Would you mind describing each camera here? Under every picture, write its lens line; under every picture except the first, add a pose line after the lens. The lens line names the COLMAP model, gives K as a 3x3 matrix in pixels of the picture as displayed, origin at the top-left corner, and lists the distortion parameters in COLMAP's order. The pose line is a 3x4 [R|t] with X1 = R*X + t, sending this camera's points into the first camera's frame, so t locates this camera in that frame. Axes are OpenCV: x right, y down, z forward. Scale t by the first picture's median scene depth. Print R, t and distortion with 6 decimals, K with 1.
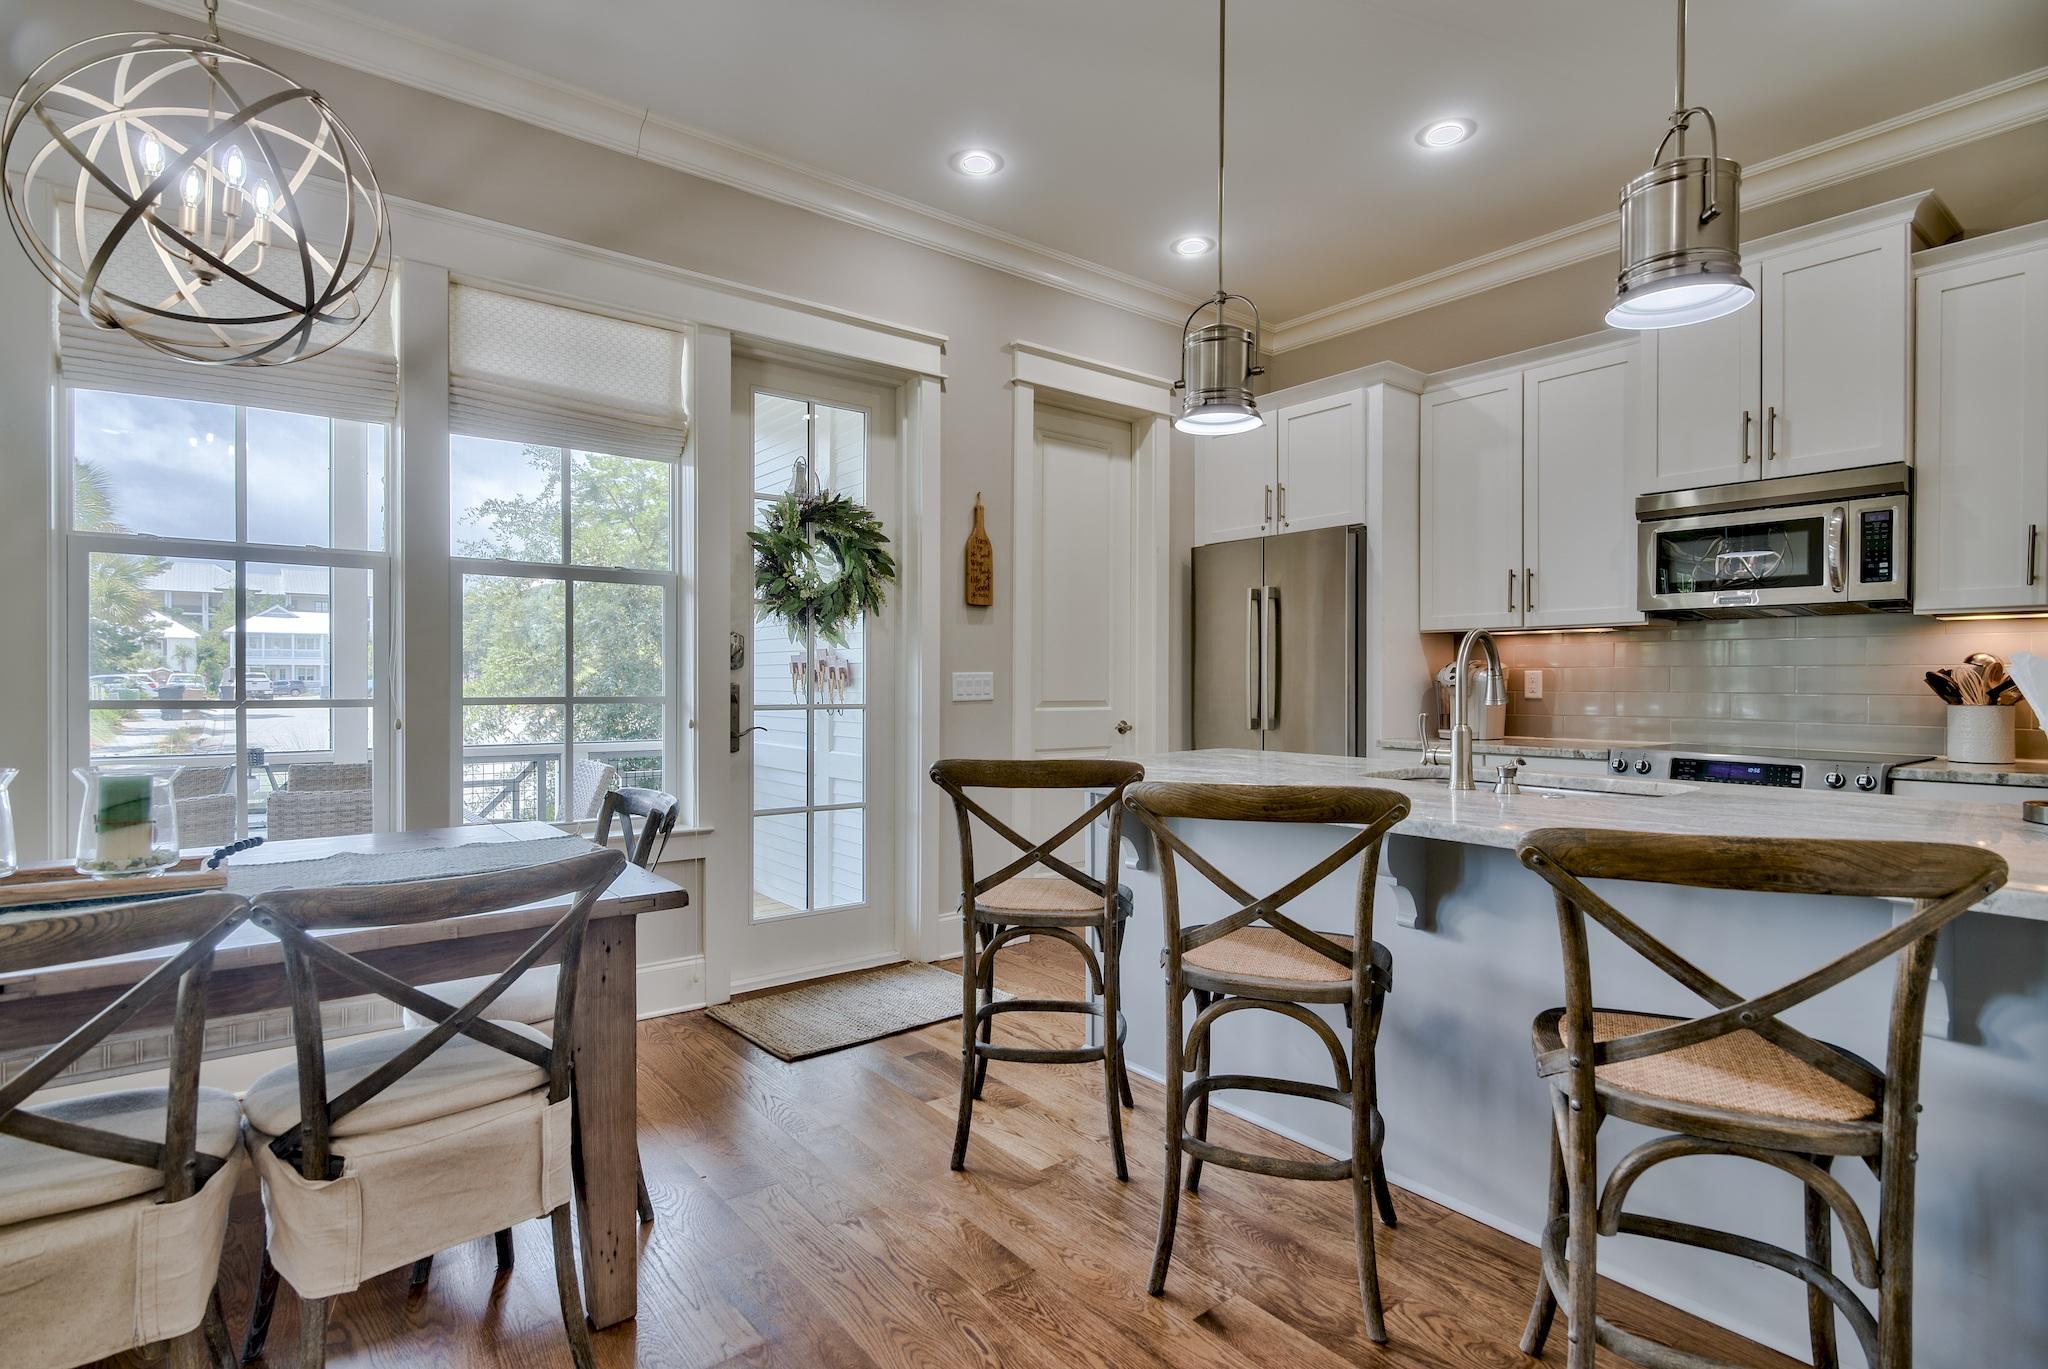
lens RADIAL K [[1006.8, 0, 1042.7], [0, 1006.8, 682.6], [0, 0, 1]] dist [-0.012561, 0.002707]
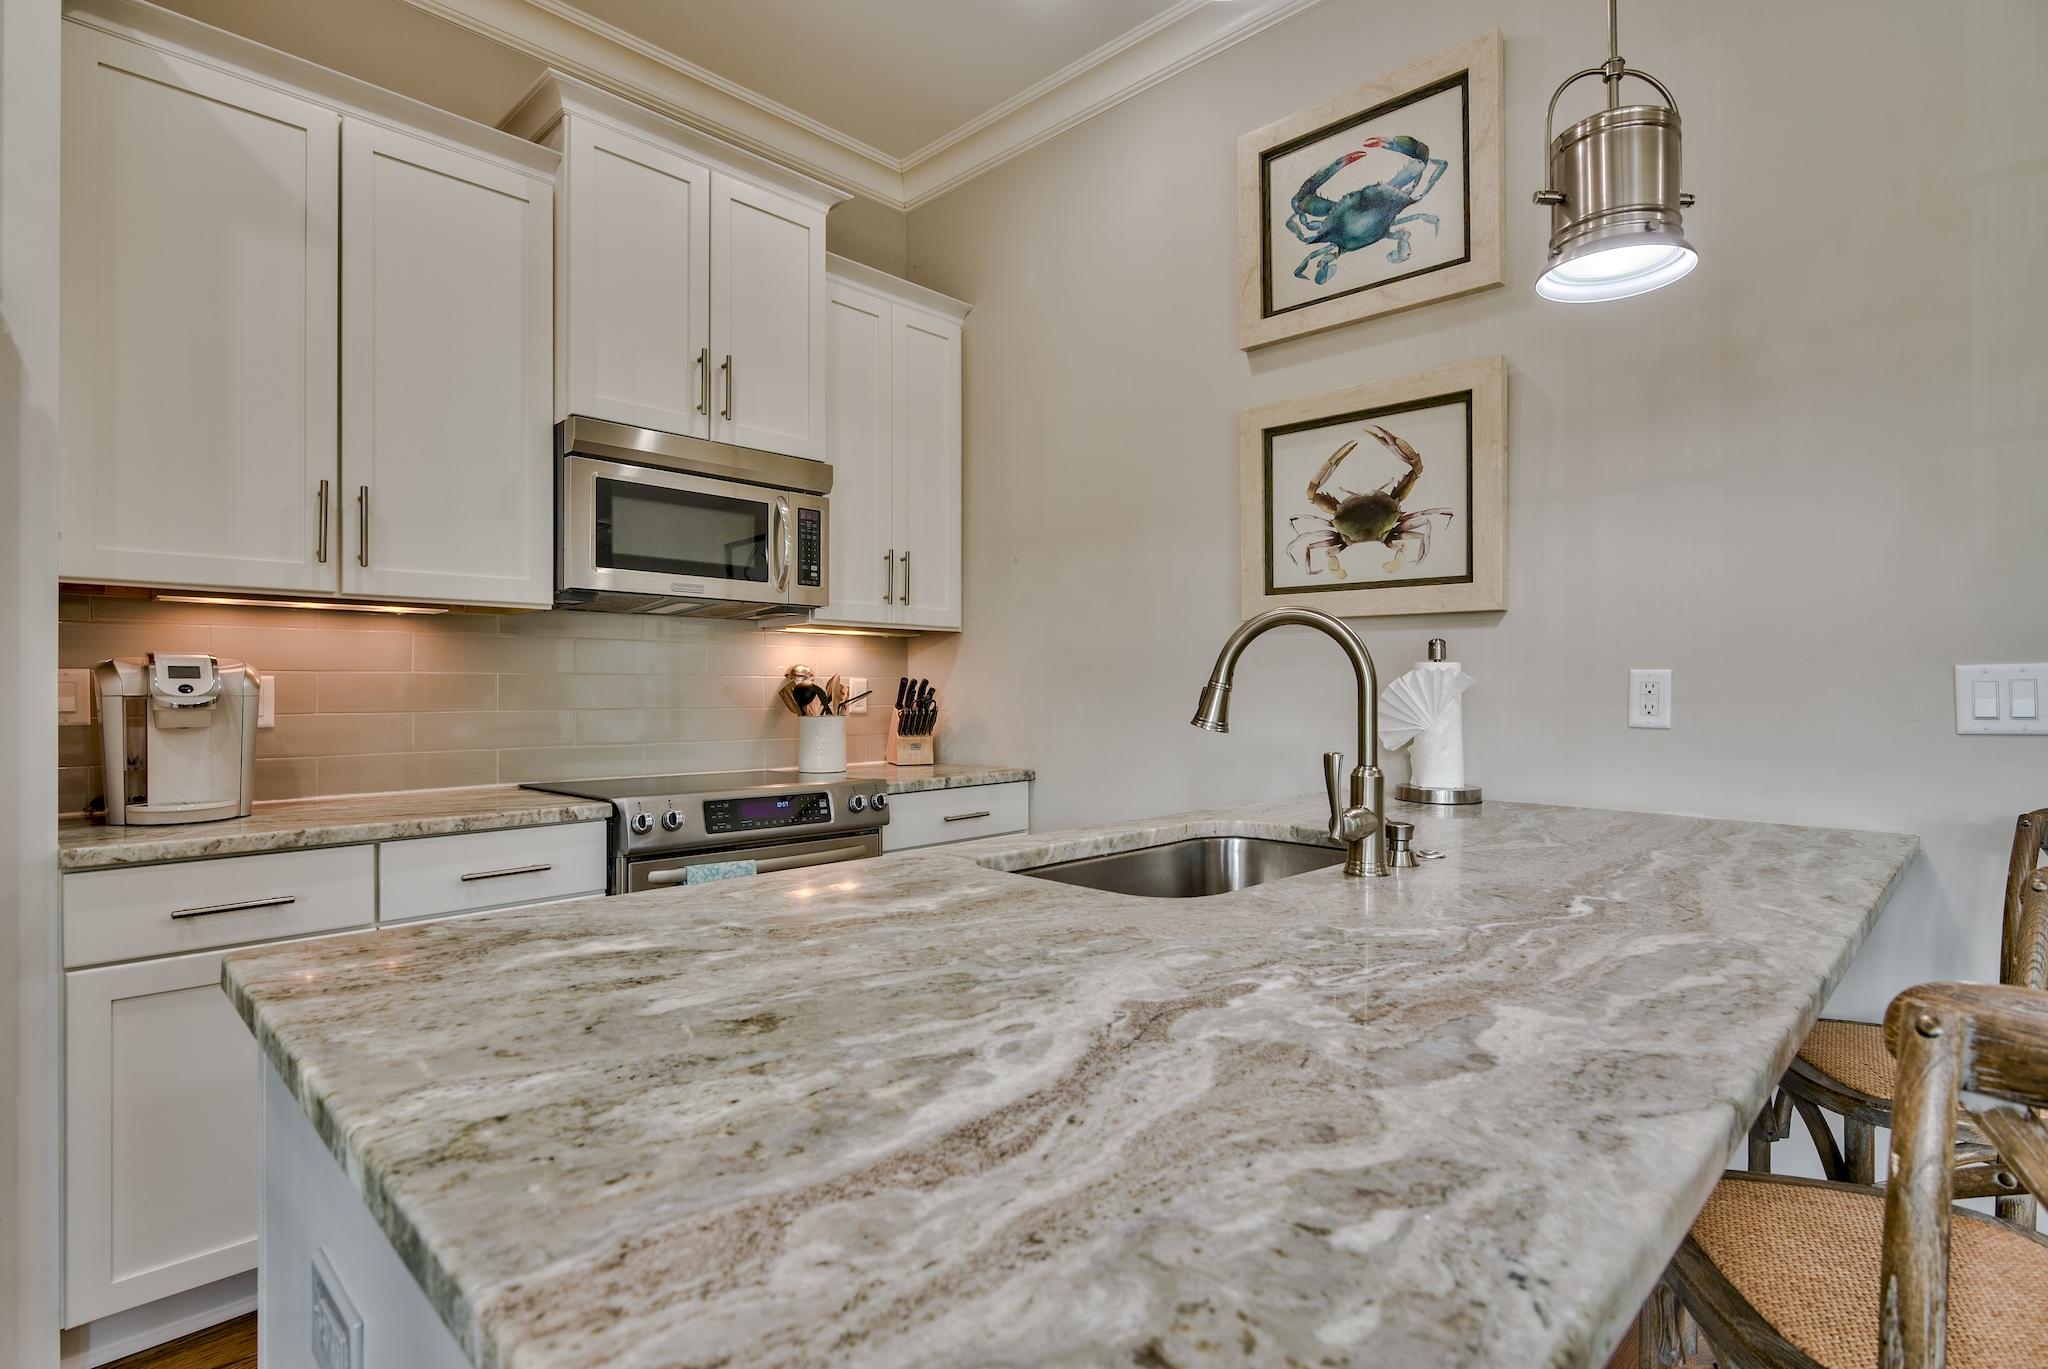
lens RADIAL K [[1006.8, 0, 985.6], [0, 1006.8, 688.7], [0, 0, 1]] dist [-0.012561, 0.002707]
pose [[-0.110116, -0.002097, 0.993917, -0.108169], [0.002563, 0.999994, 0.002394, -0.006314], [-0.993915, 0.002811, -0.110110, 0.897410]]
